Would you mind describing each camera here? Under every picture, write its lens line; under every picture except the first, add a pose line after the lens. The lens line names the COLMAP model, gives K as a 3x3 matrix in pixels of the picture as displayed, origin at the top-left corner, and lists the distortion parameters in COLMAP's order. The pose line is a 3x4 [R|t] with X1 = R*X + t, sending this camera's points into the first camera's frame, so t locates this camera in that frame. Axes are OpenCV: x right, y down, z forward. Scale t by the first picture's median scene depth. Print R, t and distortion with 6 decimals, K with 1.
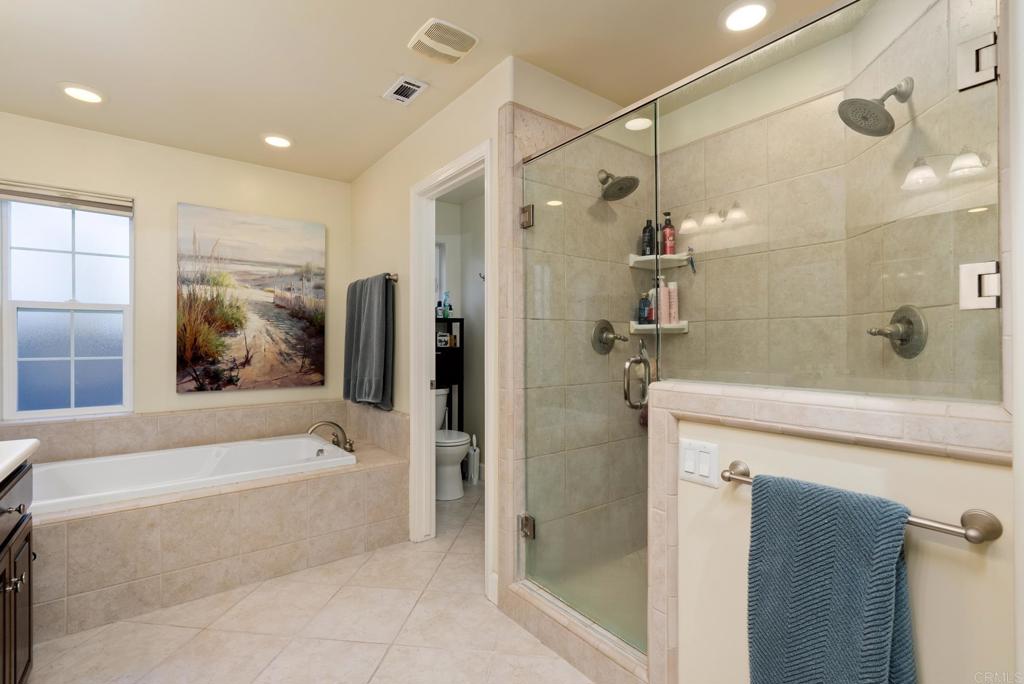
lens RADIAL K [[468.0, 0, 515.9], [0, 468.0, 329.1], [0, 0, 1]] dist [-0.001418, 0.000293]
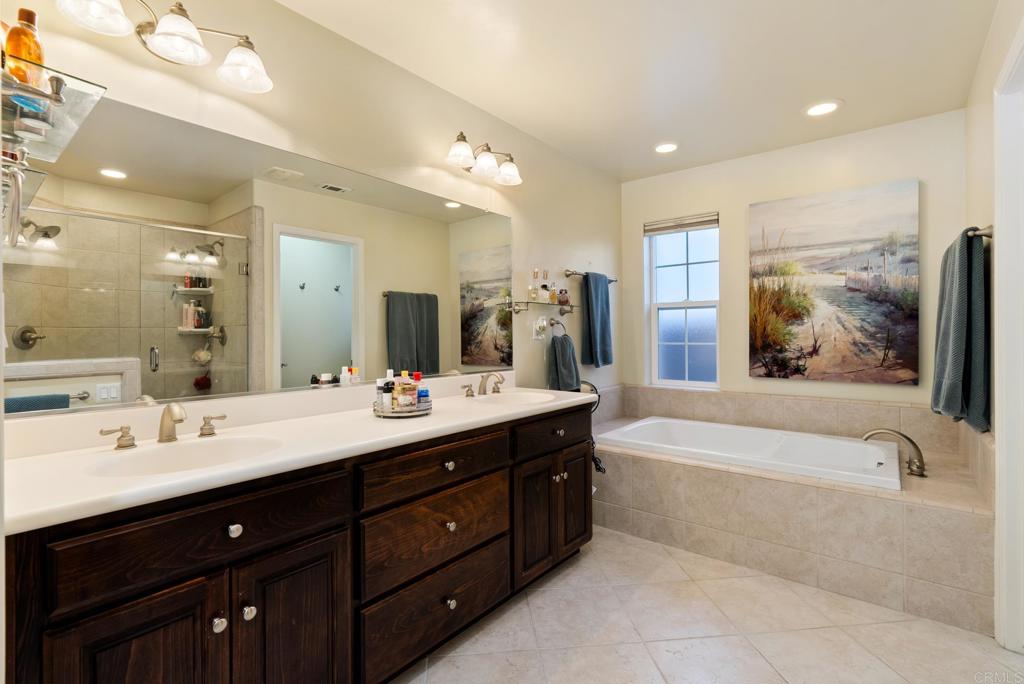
lens RADIAL K [[468.0, 0, 515.9], [0, 468.0, 329.1], [0, 0, 1]] dist [-0.001418, 0.000293]
pose [[0.237508, -0.007796, -0.971354, 0.210381], [0.032913, 0.999458, 0.000026, 0.004808], [0.970828, -0.031976, 0.237636, 0.191688]]
